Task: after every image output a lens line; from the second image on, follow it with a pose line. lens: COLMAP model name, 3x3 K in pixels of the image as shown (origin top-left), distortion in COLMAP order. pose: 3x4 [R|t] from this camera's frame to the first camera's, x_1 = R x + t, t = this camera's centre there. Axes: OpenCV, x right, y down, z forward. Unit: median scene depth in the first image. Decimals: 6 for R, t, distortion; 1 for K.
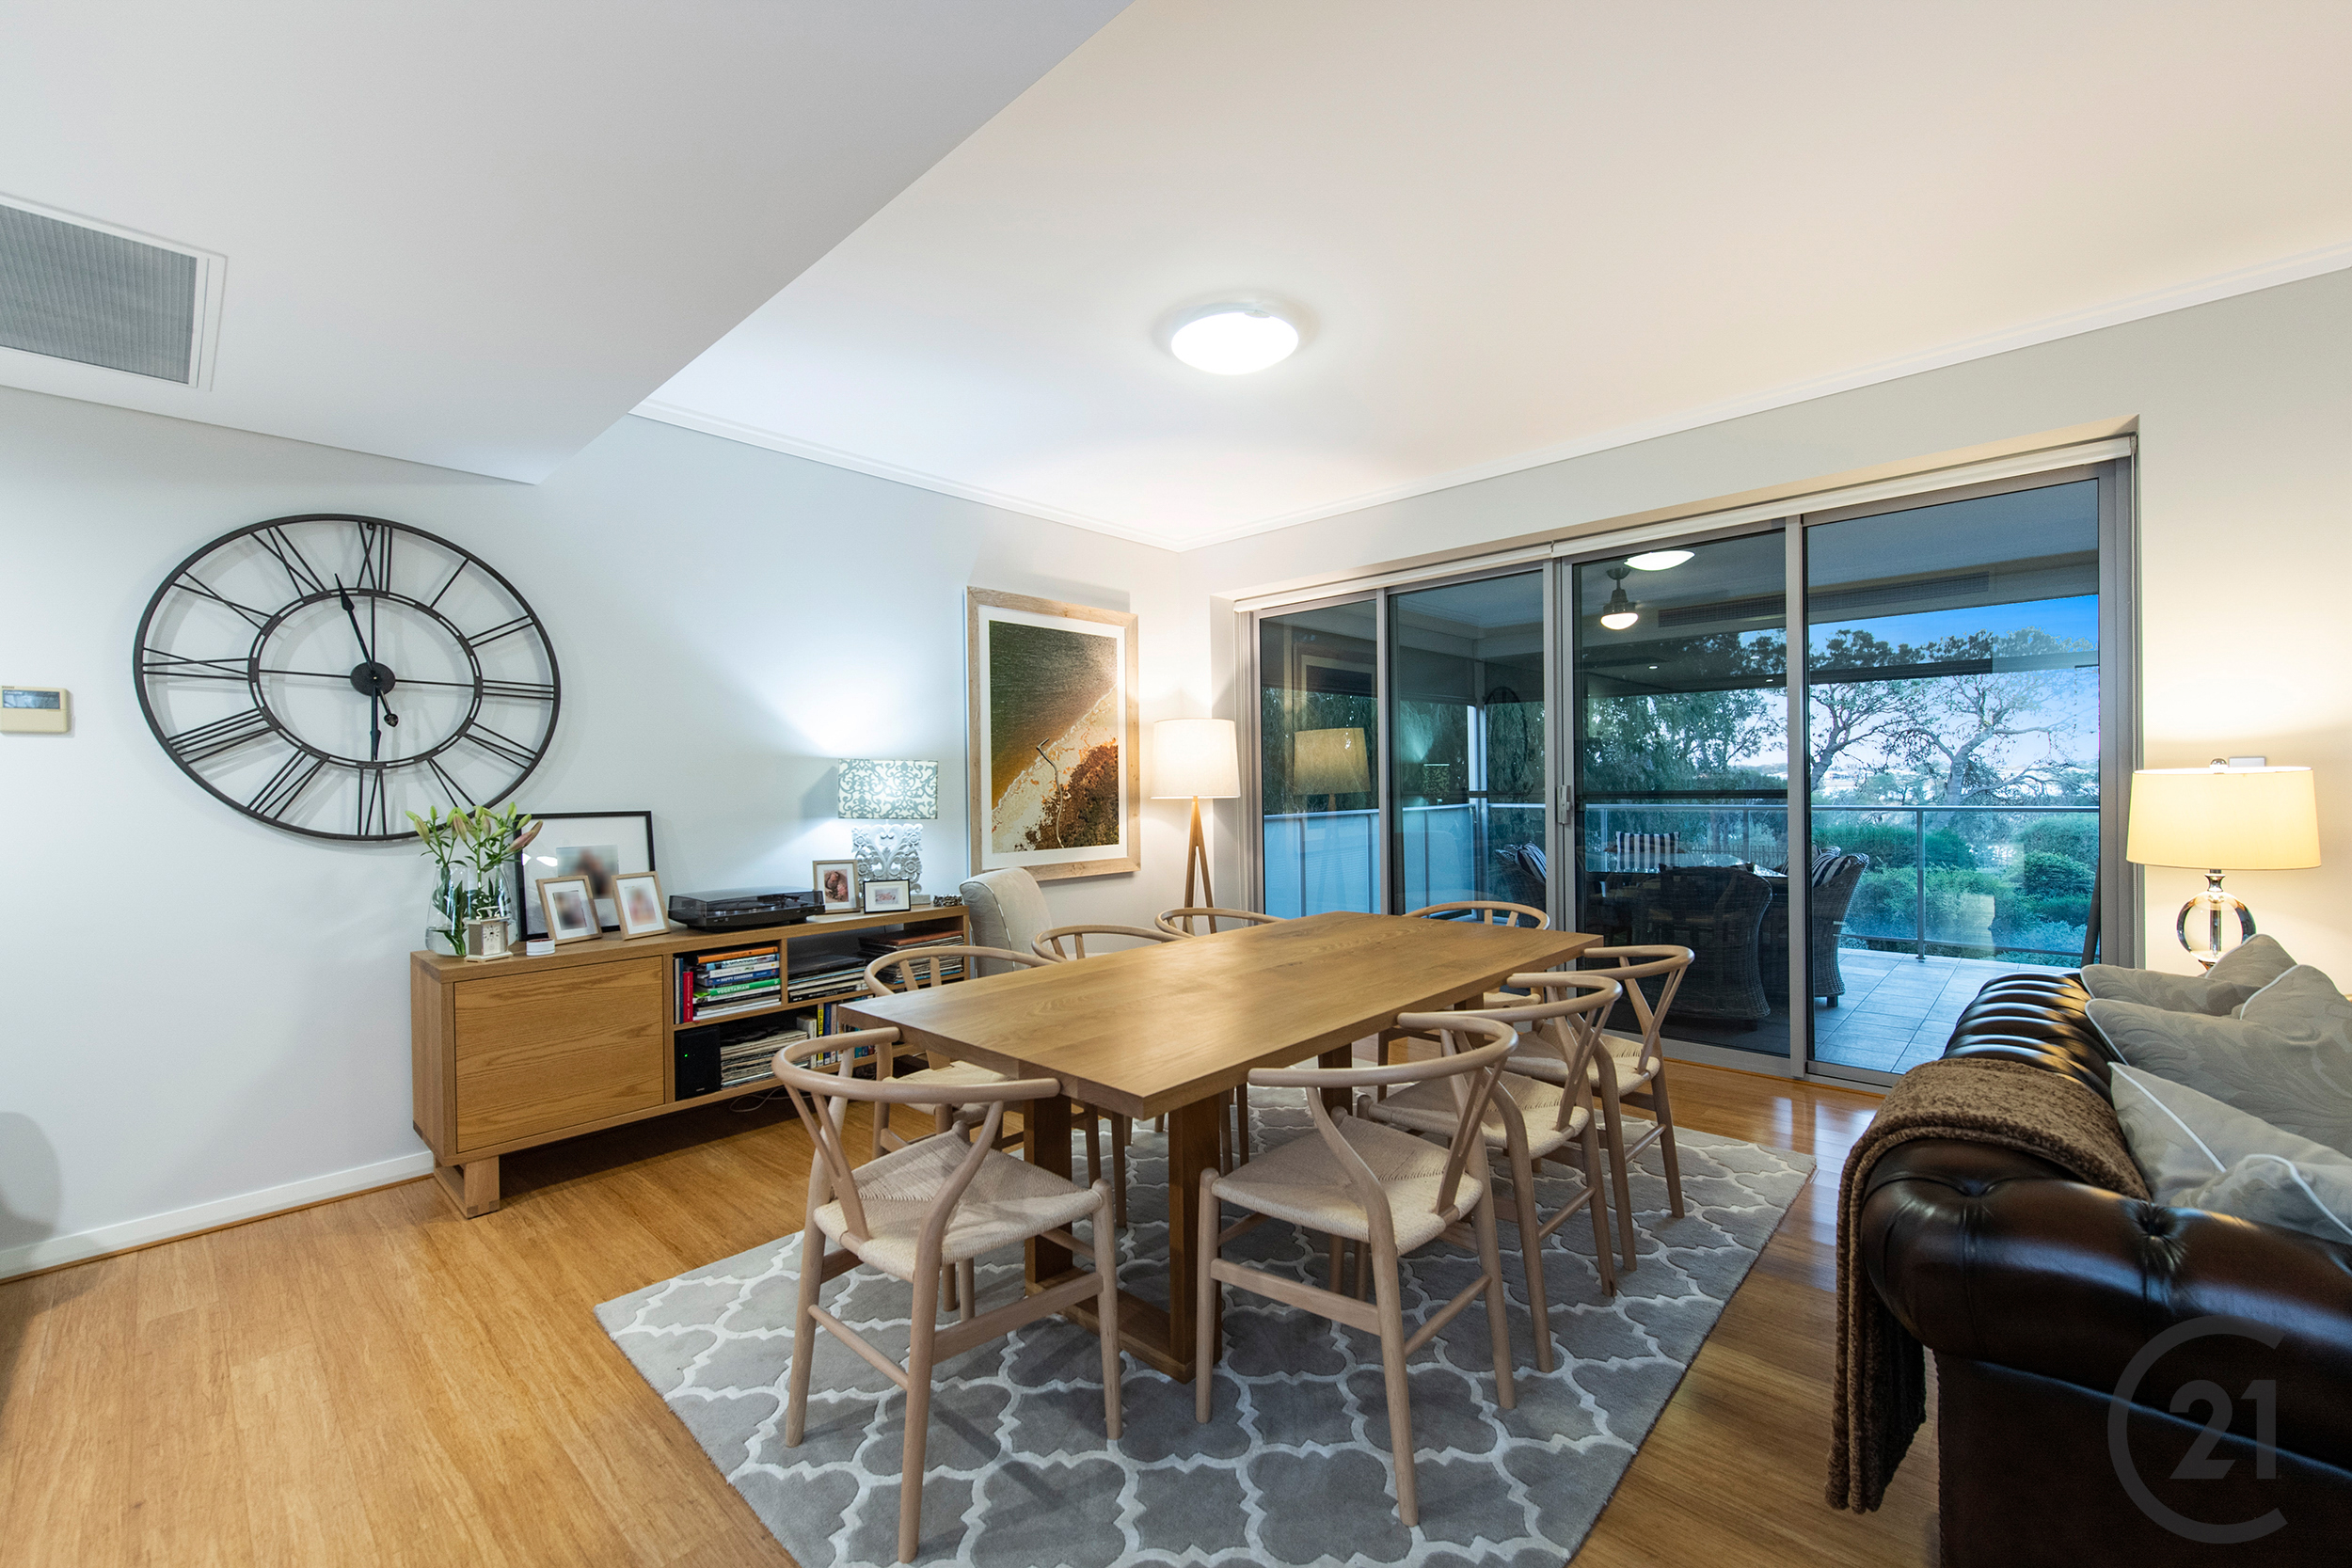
lens RADIAL K [[957.7, 0, 1142.3], [0, 957.7, 792.3], [0, 0, 1]] dist [0.001289, -0.001040]
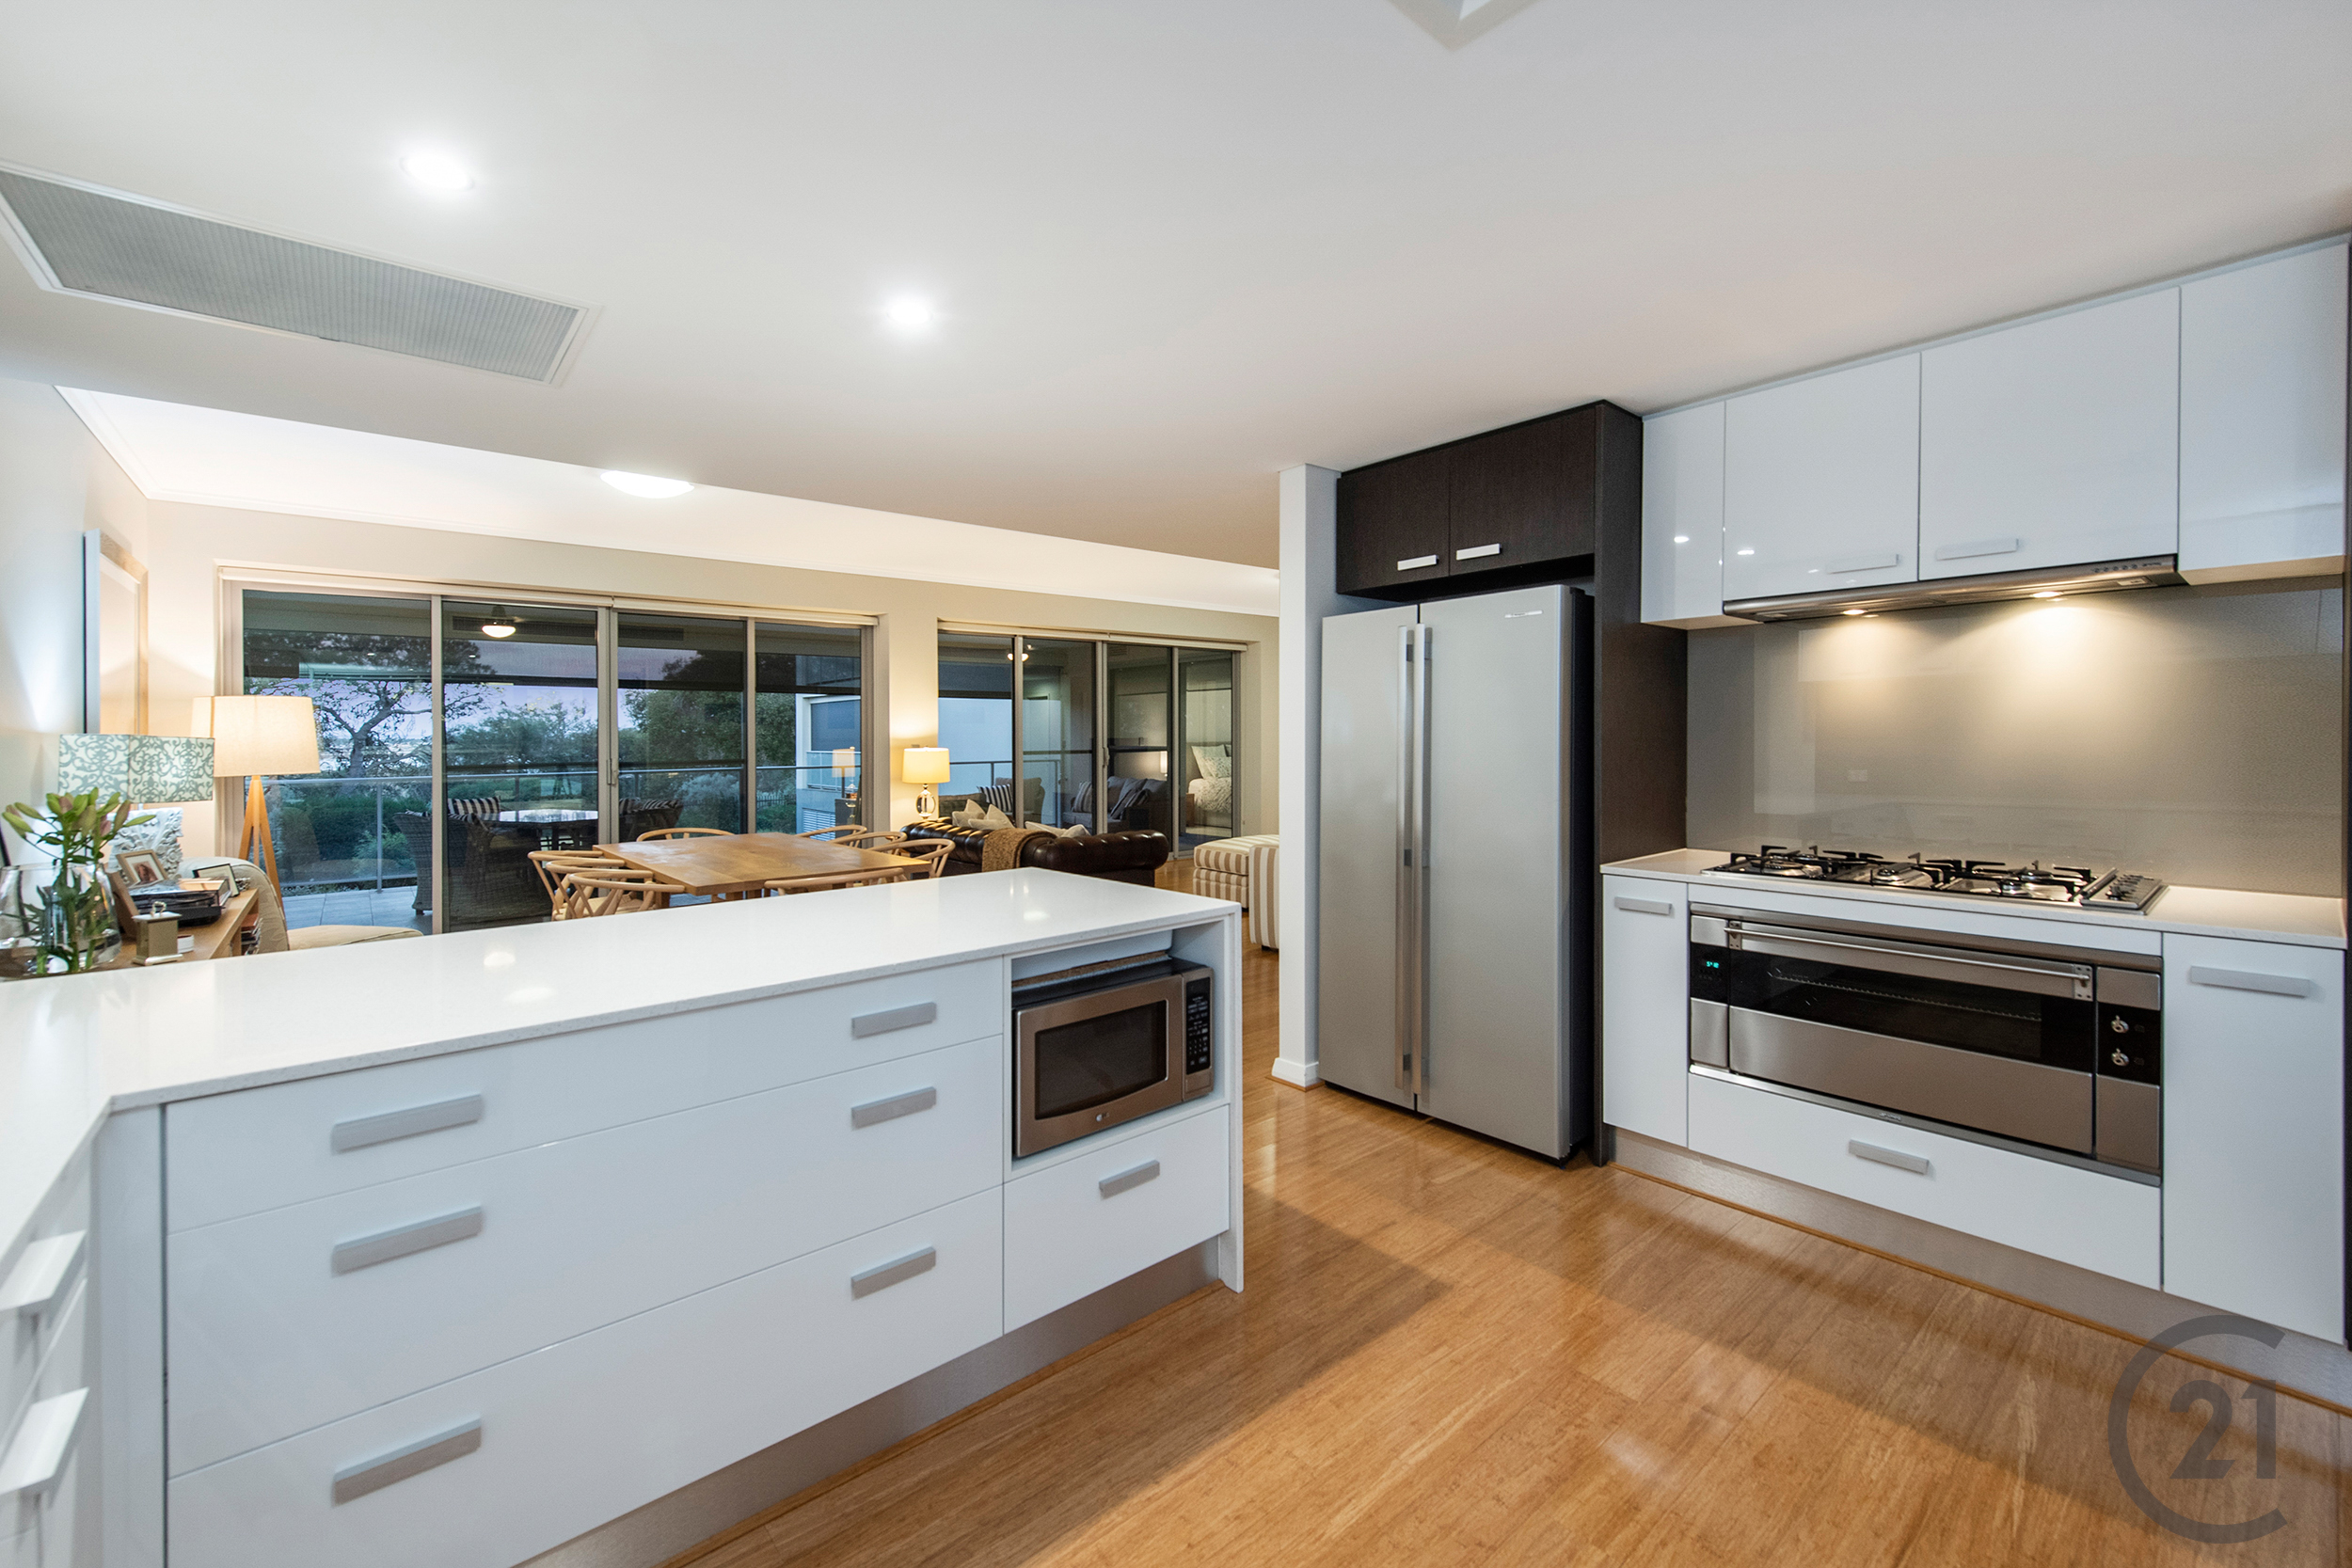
lens RADIAL K [[957.7, 0, 1201.3], [0, 957.7, 757.5], [0, 0, 1]] dist [0.001289, -0.001040]
pose [[0.092013, -0.001727, 0.995756, -1.123508], [0.013139, 0.999914, 0.000520, -0.002311], [-0.995671, 0.013035, 0.092028, -0.049723]]
